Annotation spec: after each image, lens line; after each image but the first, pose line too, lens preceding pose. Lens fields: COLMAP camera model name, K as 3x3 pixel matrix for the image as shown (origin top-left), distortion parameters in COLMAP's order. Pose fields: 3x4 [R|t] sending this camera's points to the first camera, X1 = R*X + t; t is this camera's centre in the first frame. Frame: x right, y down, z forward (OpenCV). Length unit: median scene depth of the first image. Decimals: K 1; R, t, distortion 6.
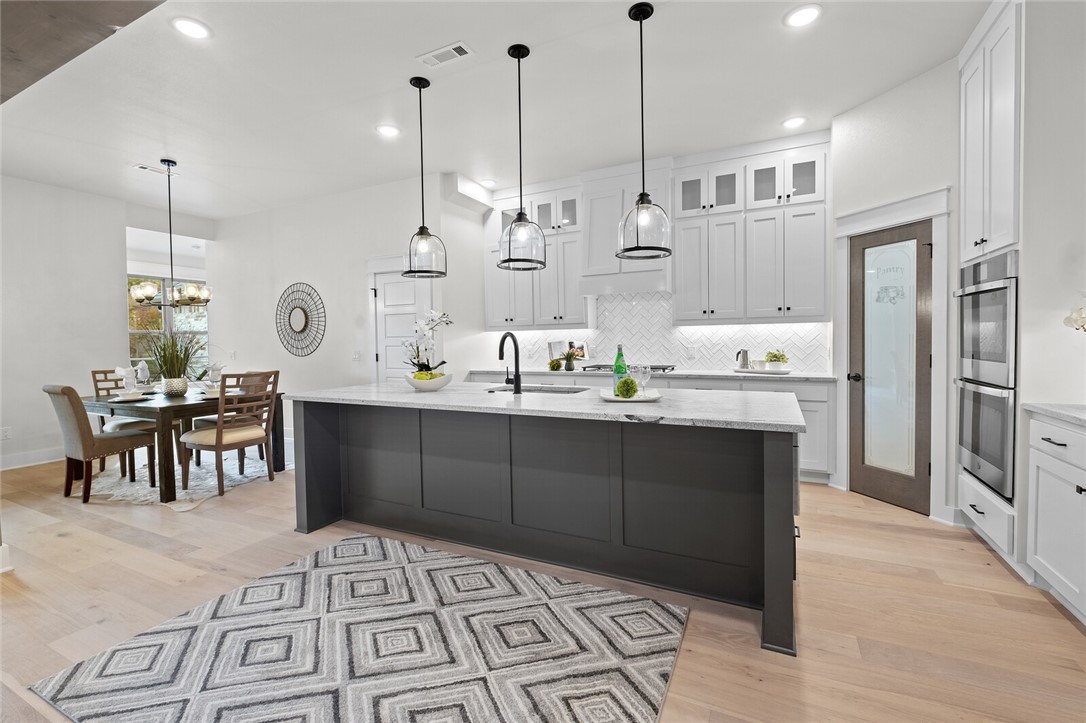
lens RADIAL K [[468.3, 0, 545.0], [0, 468.3, 350.6], [0, 0, 1]] dist [0.000192, -0.000085]
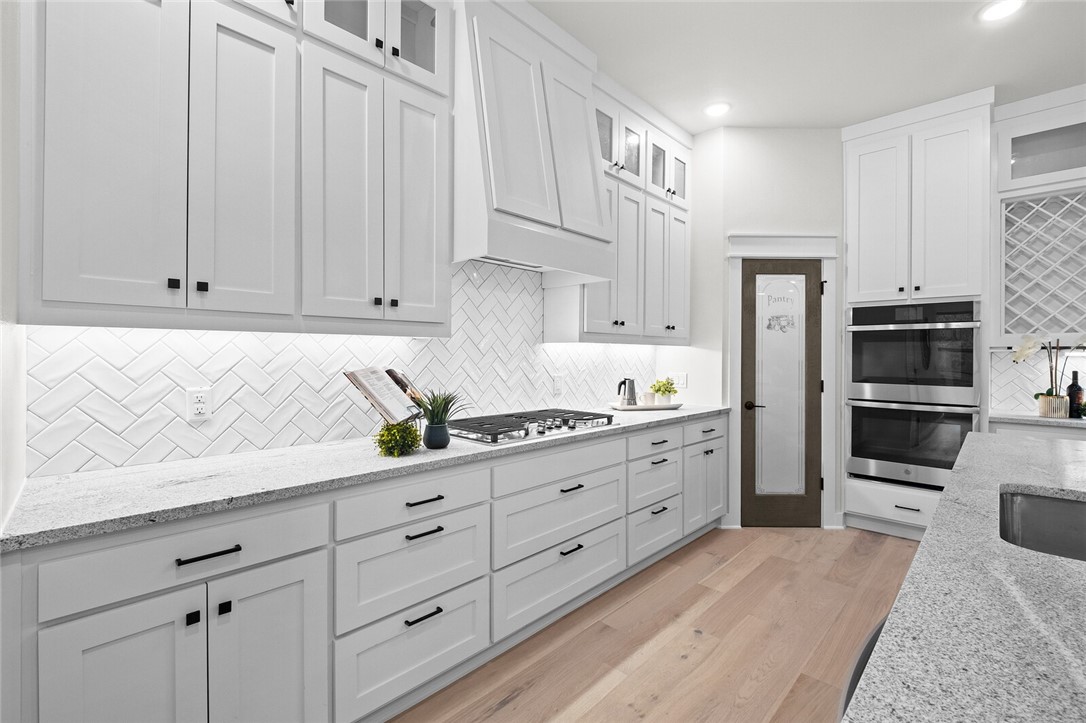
lens RADIAL K [[474.9, 0, 544.8], [0, 474.9, 355.1], [0, 0, 1]] dist [0.000198, -0.000104]
pose [[0.305542, 0.019435, 0.951980, -0.411969], [0.012748, 0.999619, -0.024499, -0.029277], [-0.952093, 0.019622, 0.305178, 1.152991]]
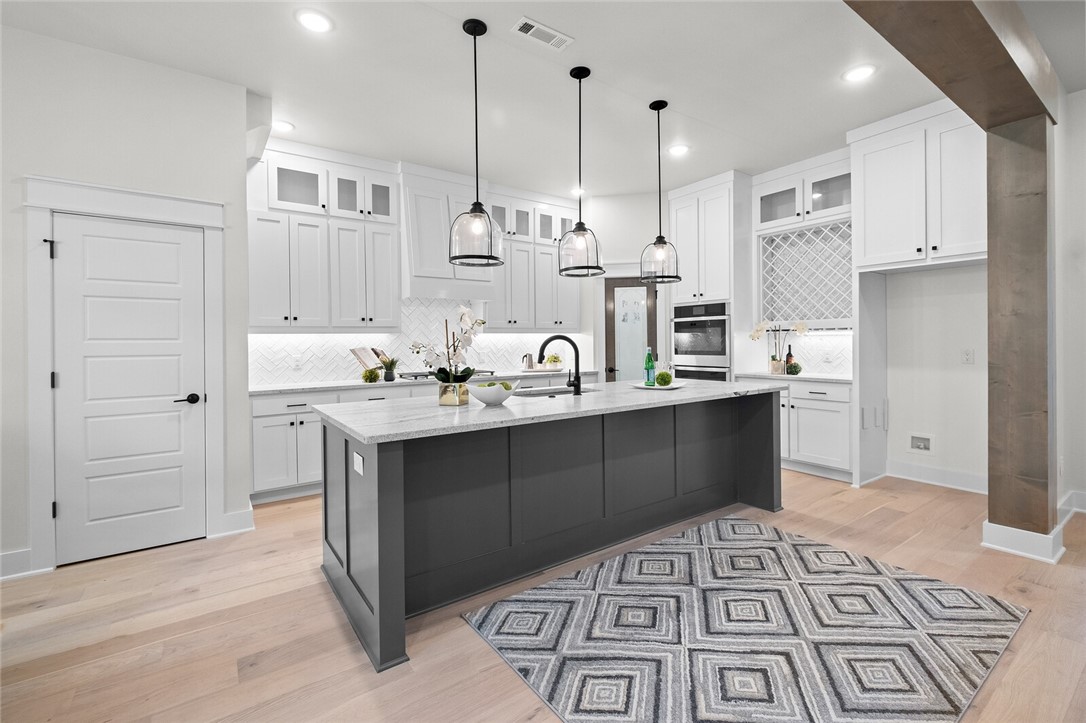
lens RADIAL K [[471.6, 0, 544.9], [0, 471.6, 342.1], [0, 0, 1]] dist [0.002051, 0.000104]
pose [[0.479136, 0.010866, 0.877673, -0.835814], [0.025032, 0.999347, -0.026038, 0.001170], [-0.877384, 0.034446, 0.478551, 0.468266]]
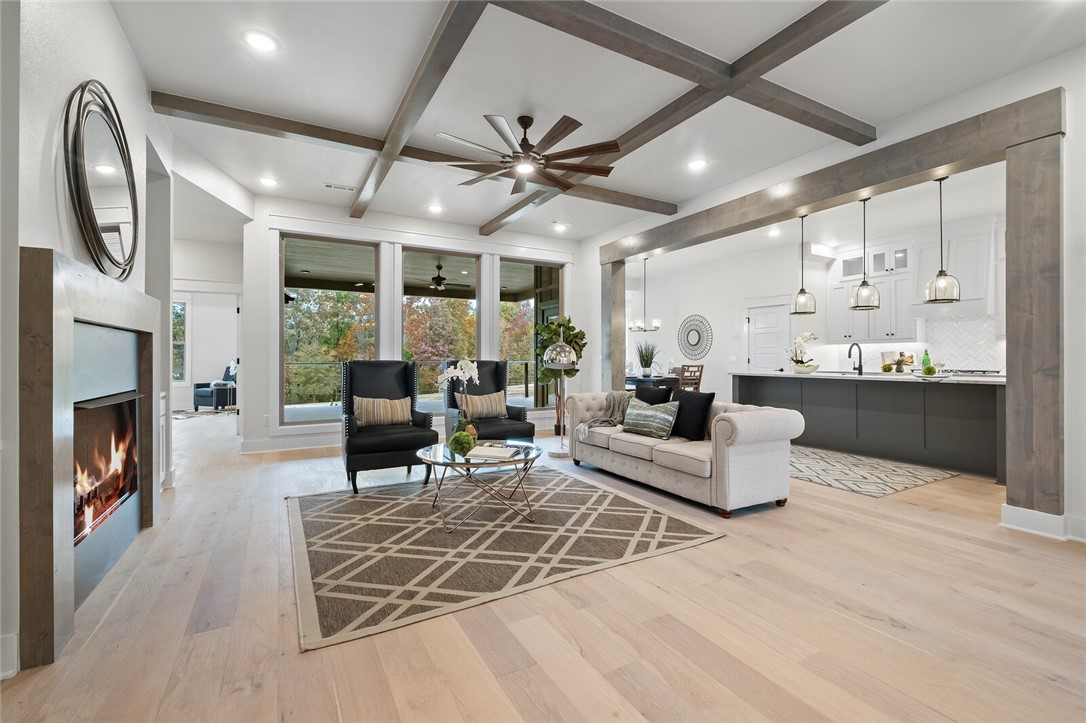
lens RADIAL K [[474.9, 0, 544.8], [0, 474.9, 355.1], [0, 0, 1]] dist [0.000198, -0.000104]
pose [[0.818186, 0.013024, -0.574806, 0.000393], [-0.028816, 0.999416, -0.018373, 0.069228], [0.574231, 0.031596, 0.818084, -1.103027]]
